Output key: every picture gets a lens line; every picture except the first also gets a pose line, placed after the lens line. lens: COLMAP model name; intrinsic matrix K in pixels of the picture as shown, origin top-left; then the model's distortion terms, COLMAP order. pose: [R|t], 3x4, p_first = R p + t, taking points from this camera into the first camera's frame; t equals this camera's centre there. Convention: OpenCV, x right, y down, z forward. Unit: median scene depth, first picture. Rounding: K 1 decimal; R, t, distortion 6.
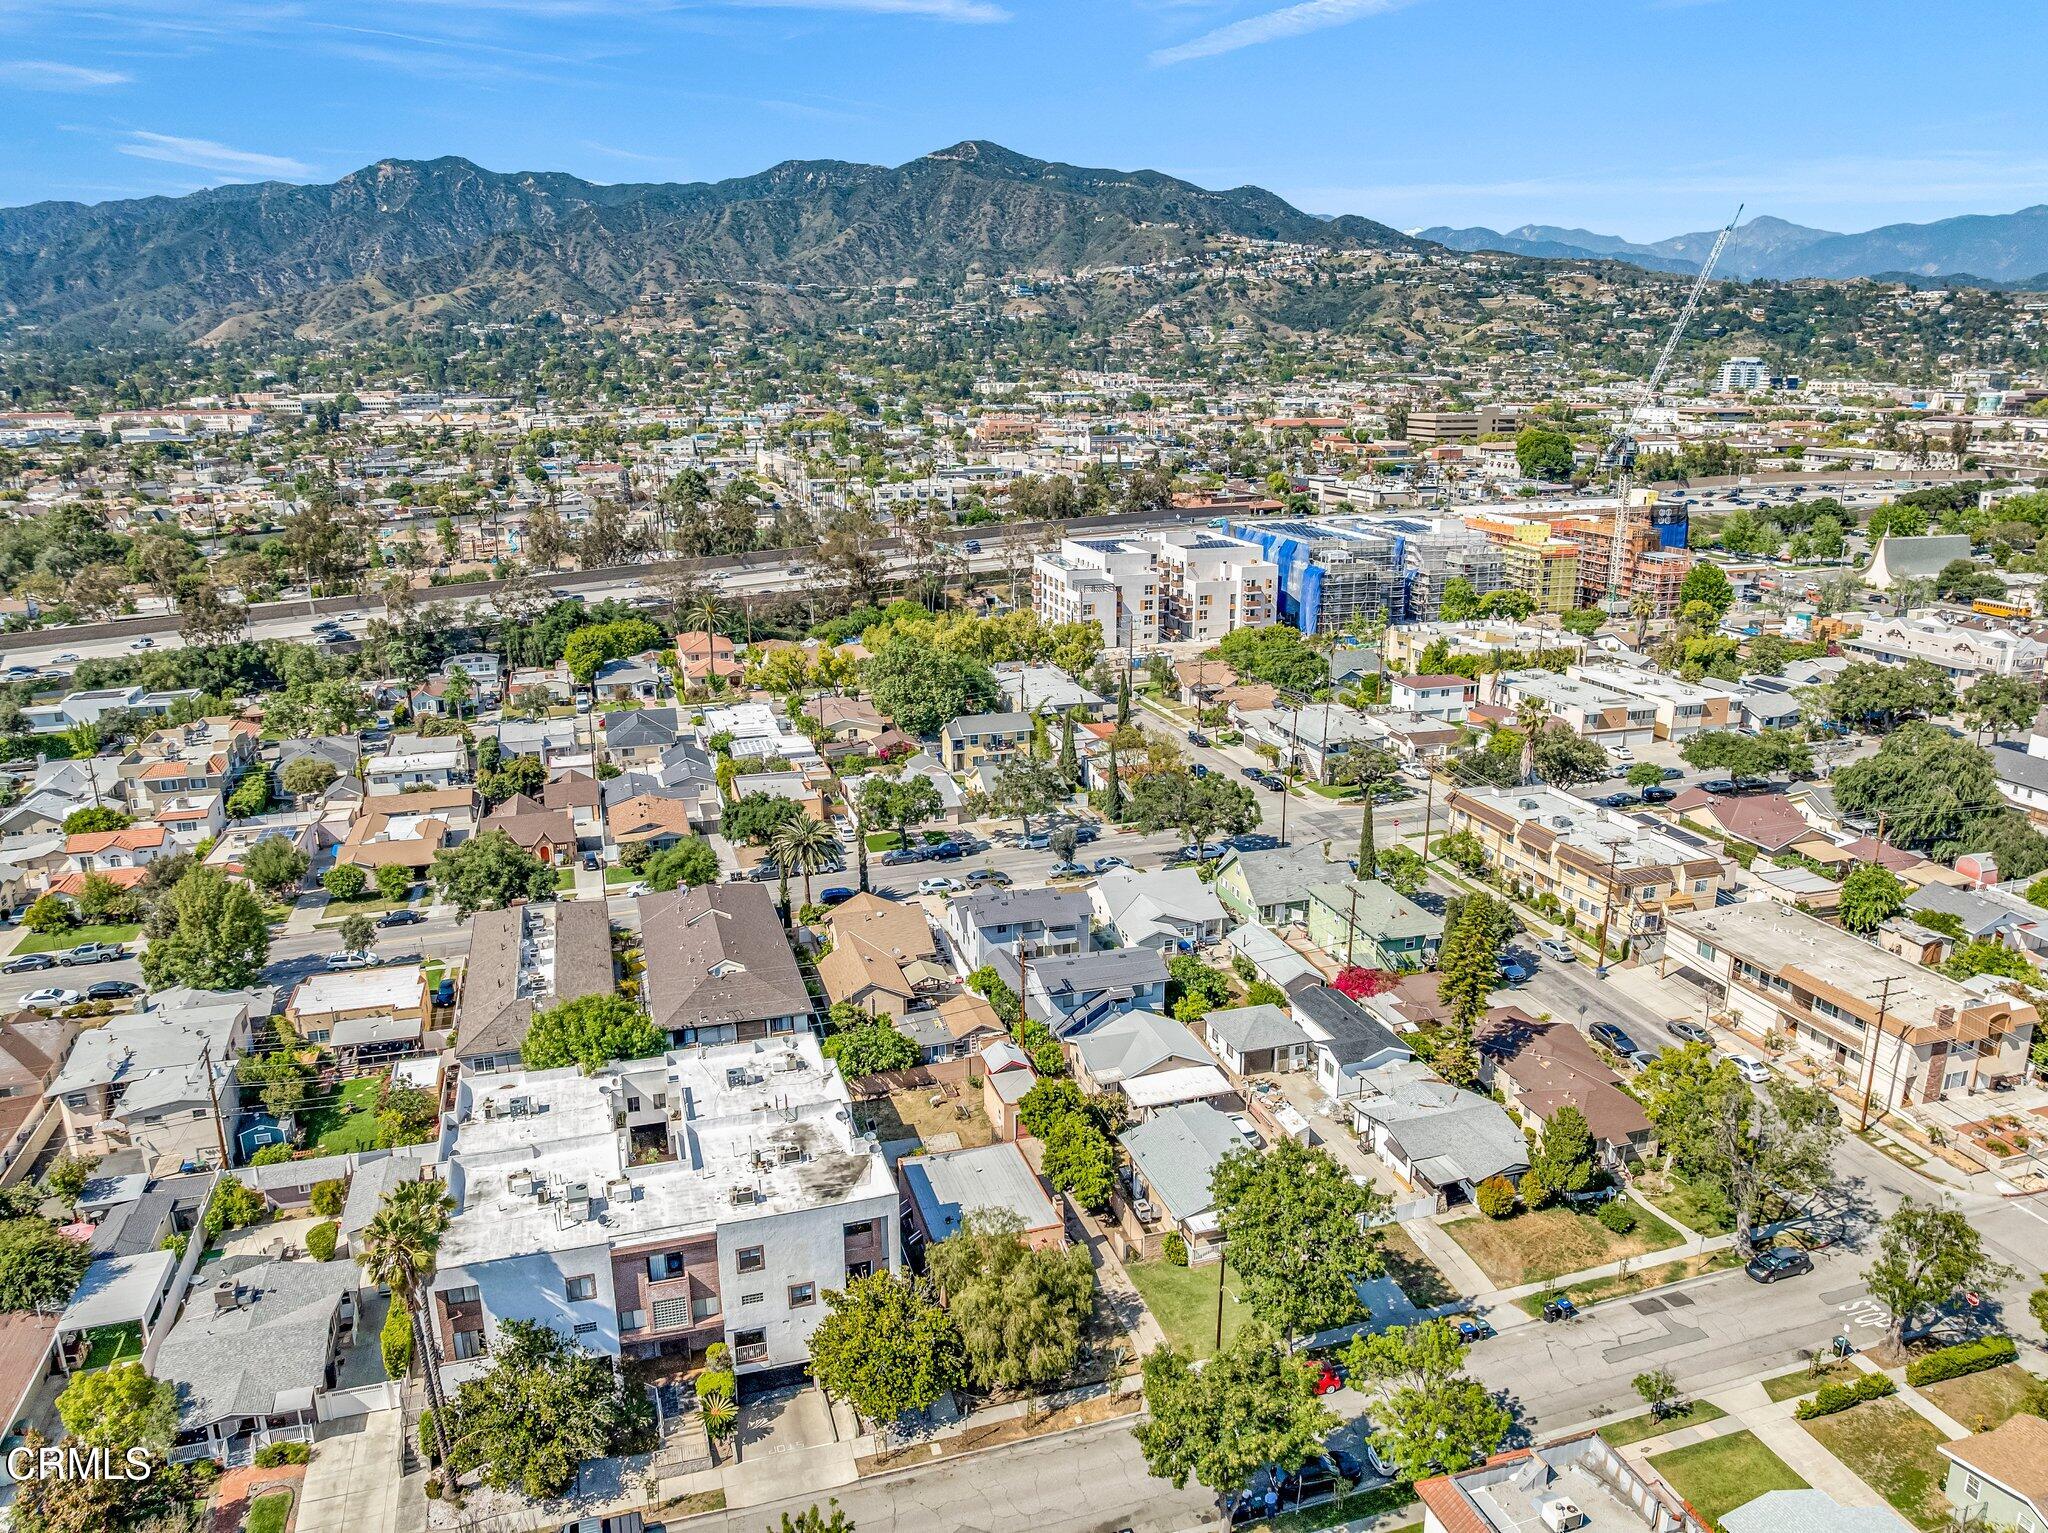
lens RADIAL K [[1447.8, 0, 1024.6], [0, 1447.8, 764.3], [0, 0, 1]] dist [-0.047031, 0.017576]
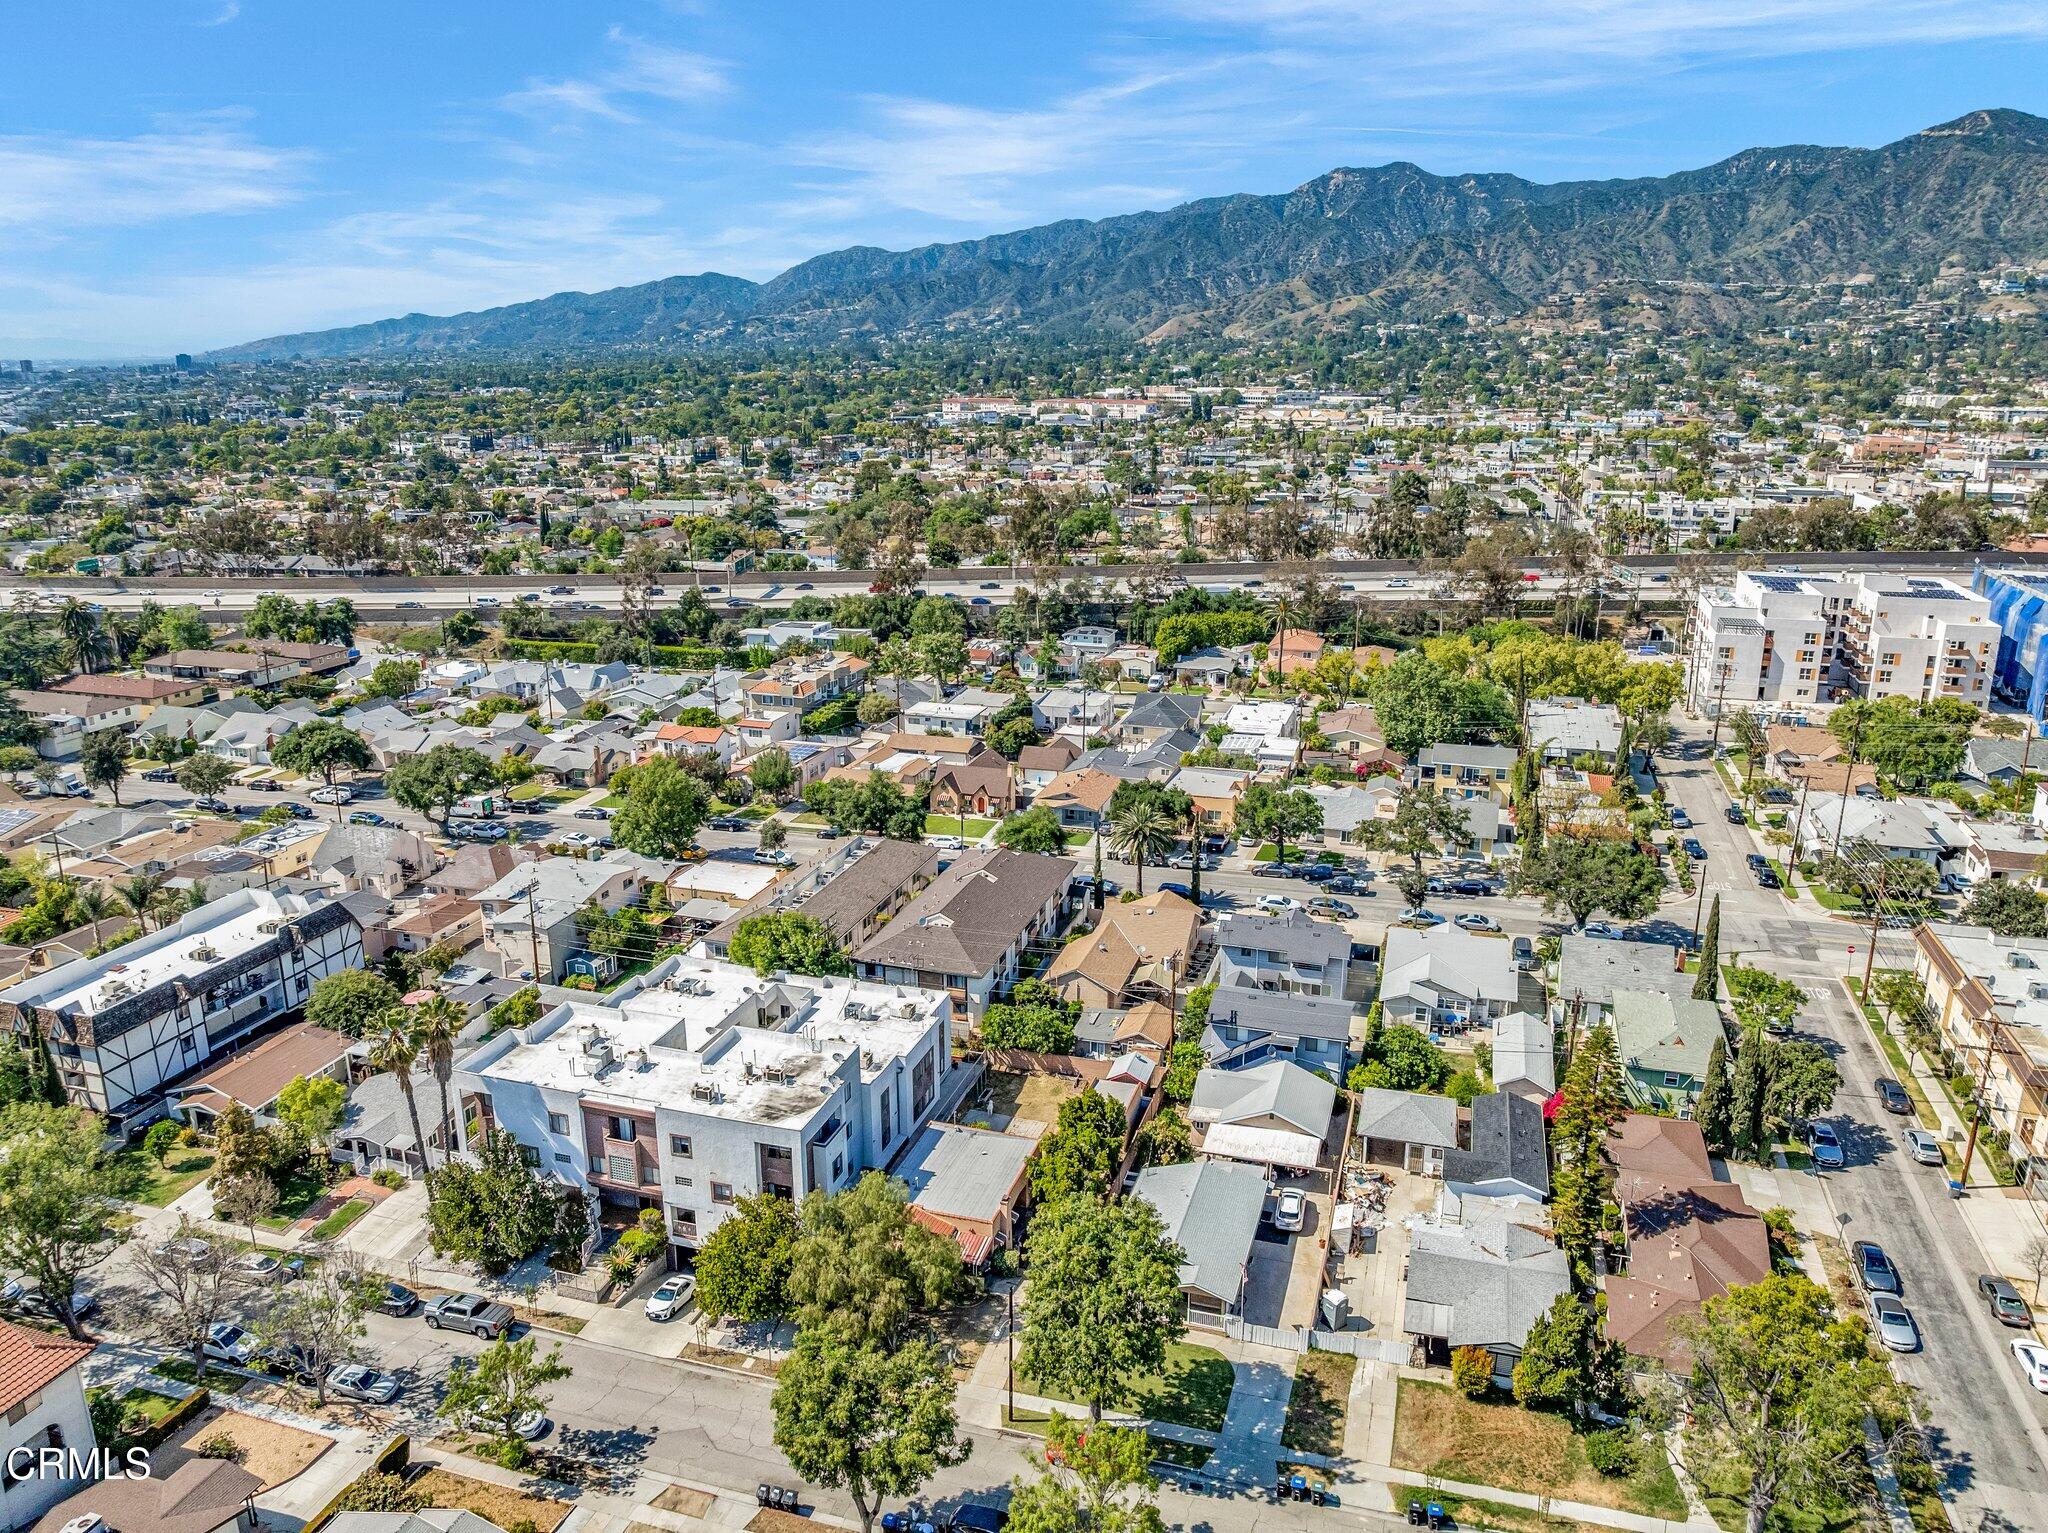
lens RADIAL K [[1447.8, 0, 1023.7], [0, 1447.8, 764.7], [0, 0, 1]] dist [-0.047031, 0.017576]
pose [[0.821358, 0.156603, -0.548494, 0.243051], [-0.156687, 0.986528, 0.047034, -0.020607], [0.548470, 0.047310, 0.834830, 0.070582]]
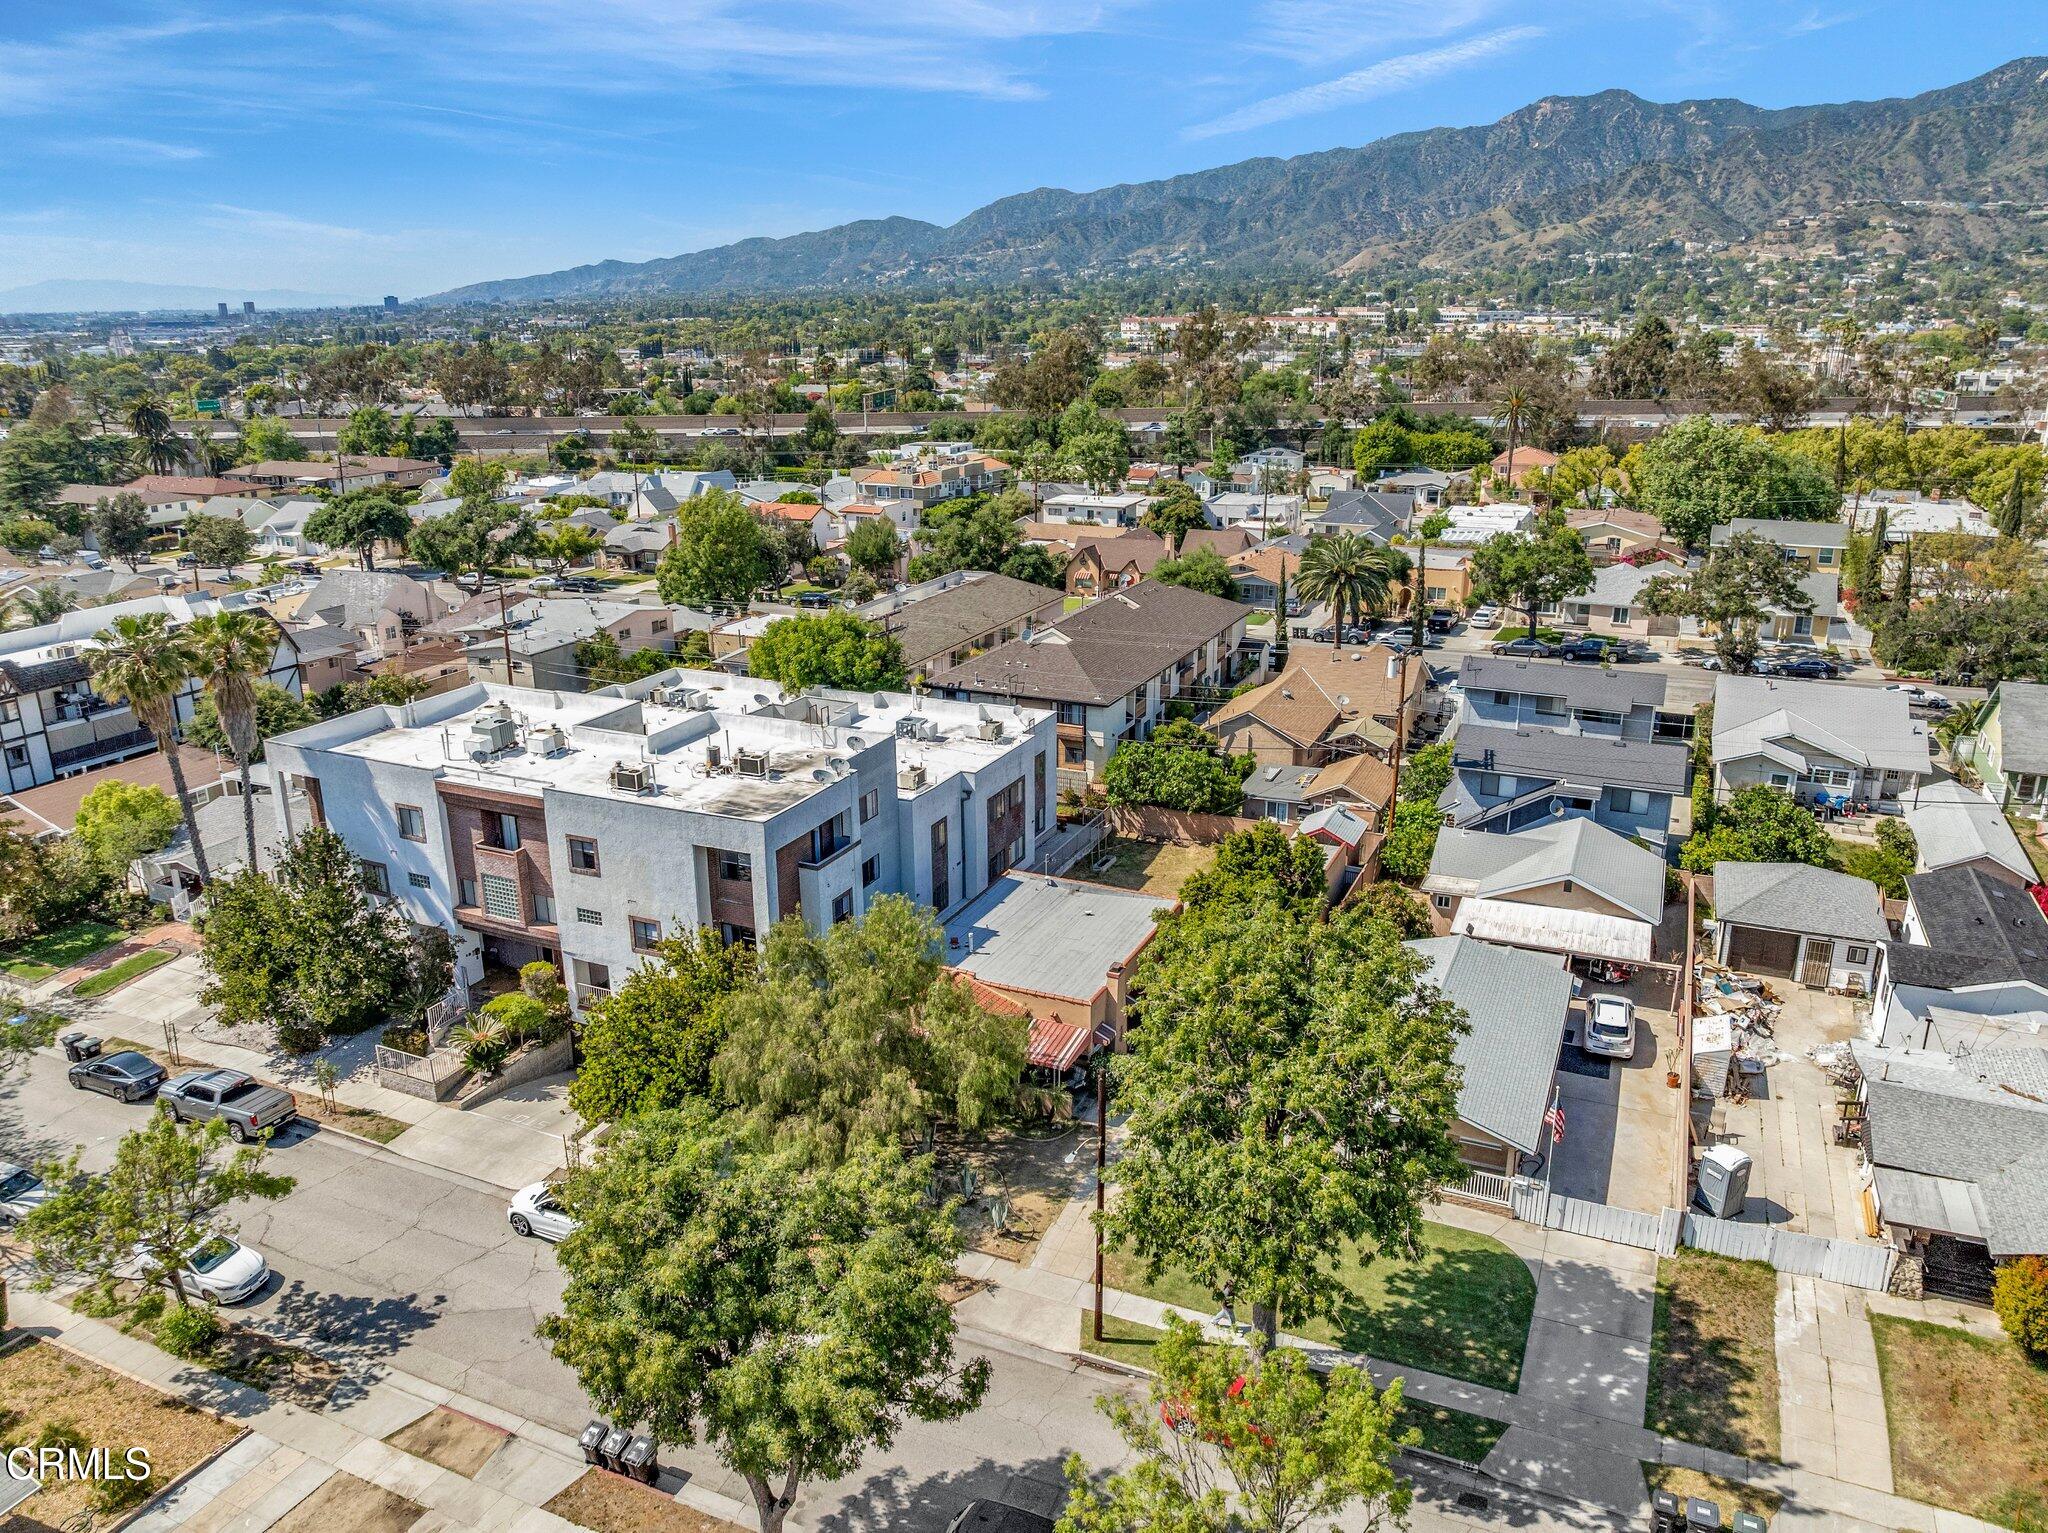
lens RADIAL K [[1447.8, 0, 1026.0], [0, 1447.8, 761.6], [0, 0, 1]] dist [-0.047031, 0.017576]
pose [[0.747157, 0.198403, -0.634344, 0.158745], [-0.178933, 0.979214, 0.095513, 0.077185], [0.640109, 0.042142, 0.767128, 0.237762]]
